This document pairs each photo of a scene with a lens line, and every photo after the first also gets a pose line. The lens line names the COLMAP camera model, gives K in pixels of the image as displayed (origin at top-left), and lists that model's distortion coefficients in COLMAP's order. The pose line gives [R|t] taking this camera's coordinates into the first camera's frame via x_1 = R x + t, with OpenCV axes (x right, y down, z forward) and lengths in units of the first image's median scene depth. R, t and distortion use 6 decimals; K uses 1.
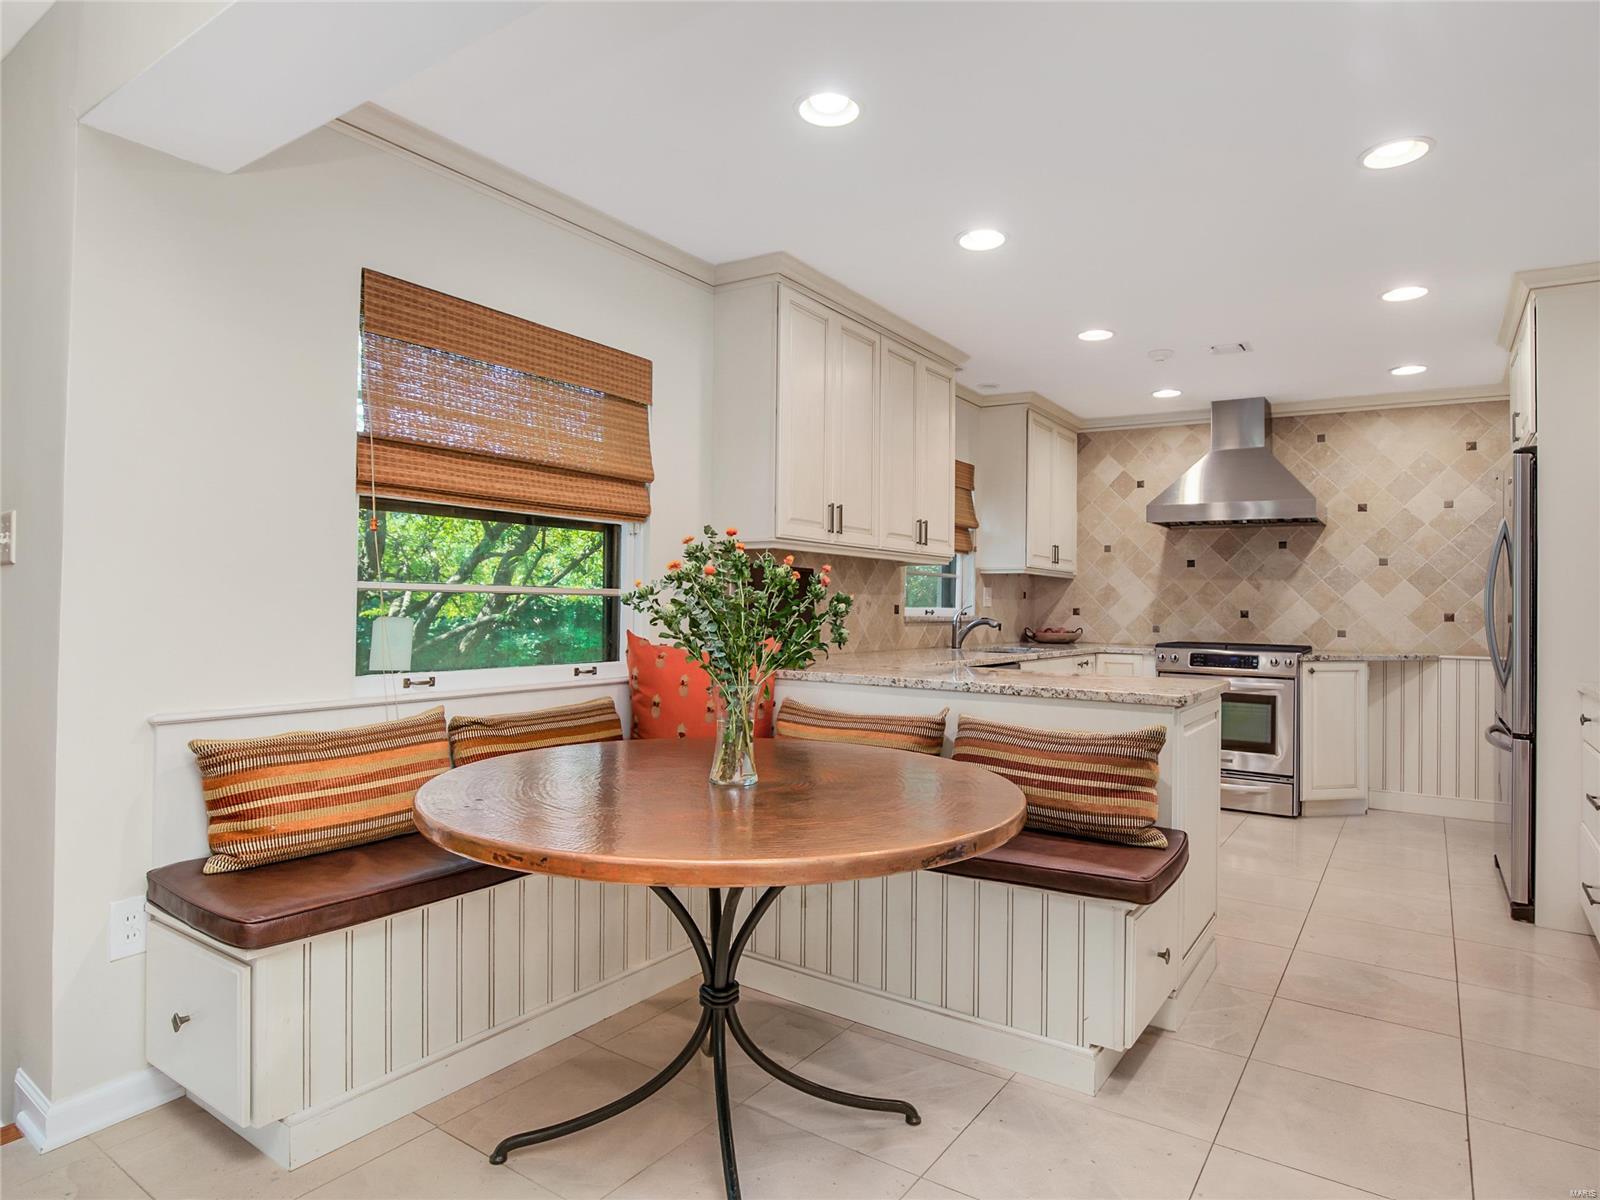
lens RADIAL K [[873.4, 0, 800.0], [0, 873.4, 600.0], [0, 0, 1]] dist [-0.037636, 0.002954]
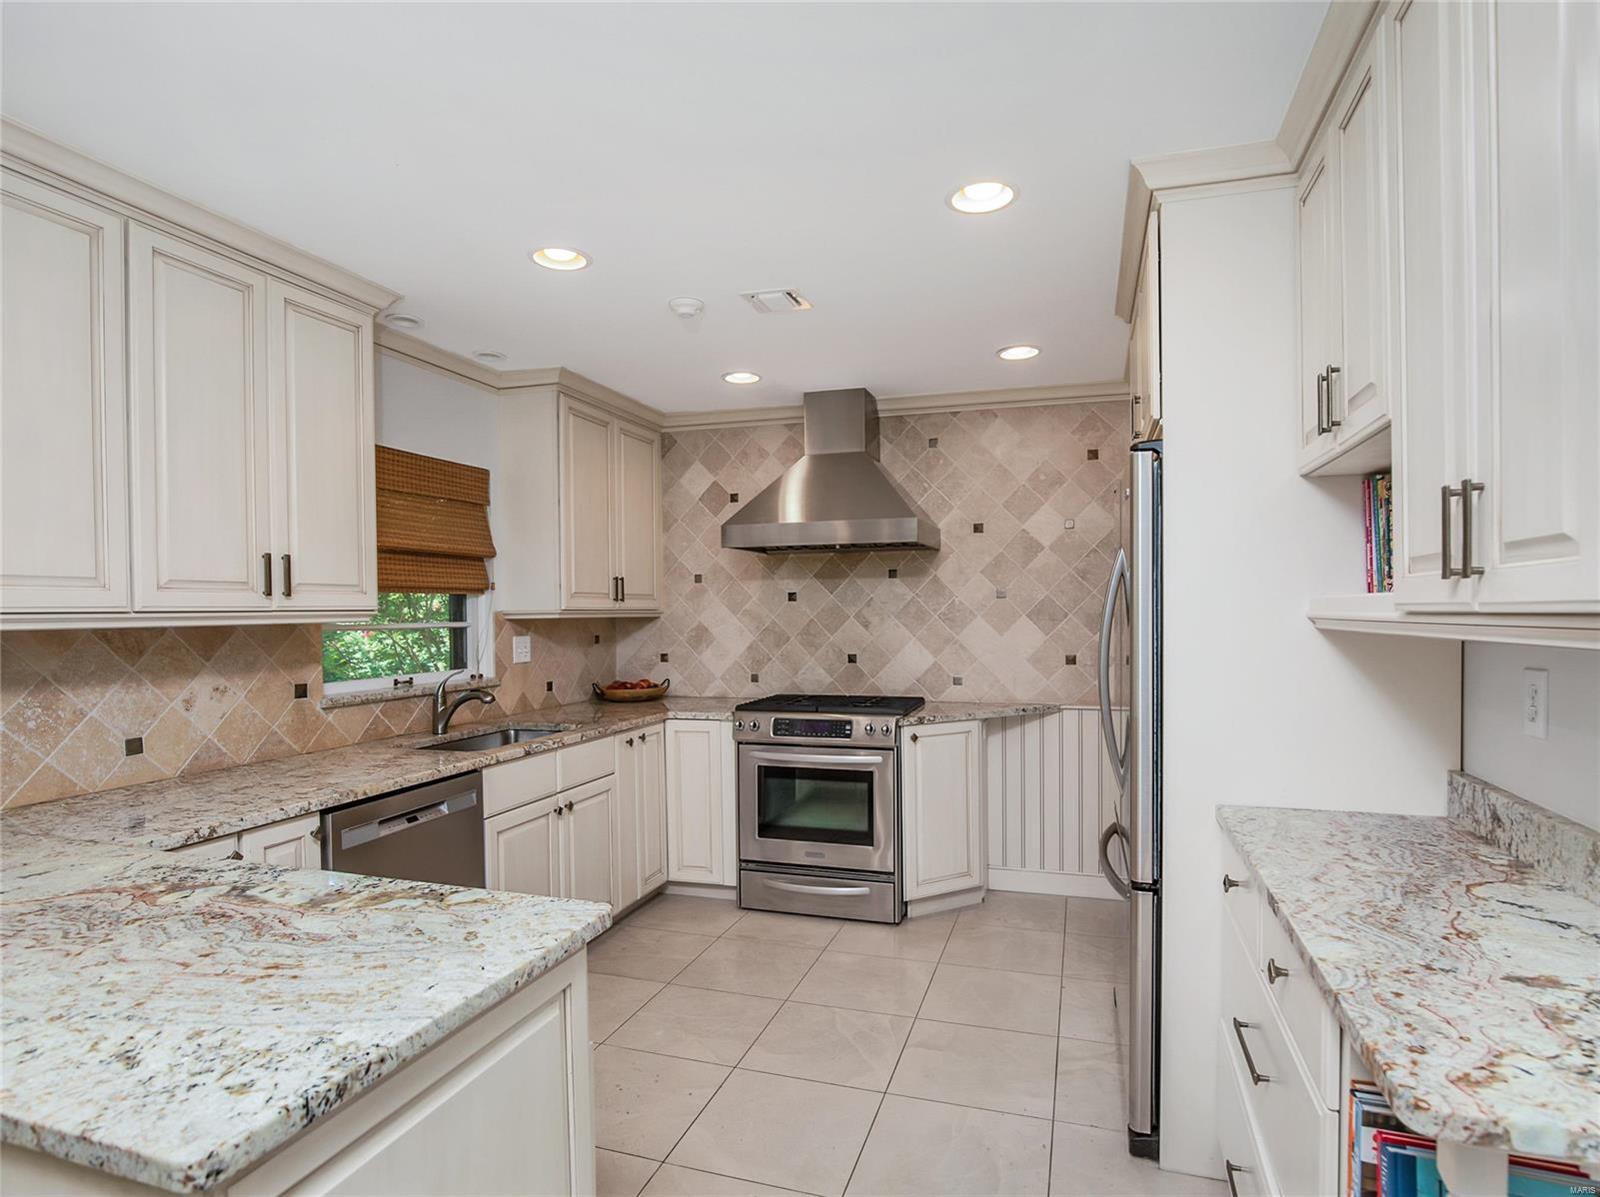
lens RADIAL K [[774.1, 0, 802.5], [0, 774.1, 636.7], [0, 0, 1]] dist [-0.035176, -0.000030]
pose [[0.960596, -0.036717, 0.275512, 0.281903], [0.024718, 0.998594, 0.046903, -0.041698], [-0.276847, -0.038245, 0.960153, 0.327617]]
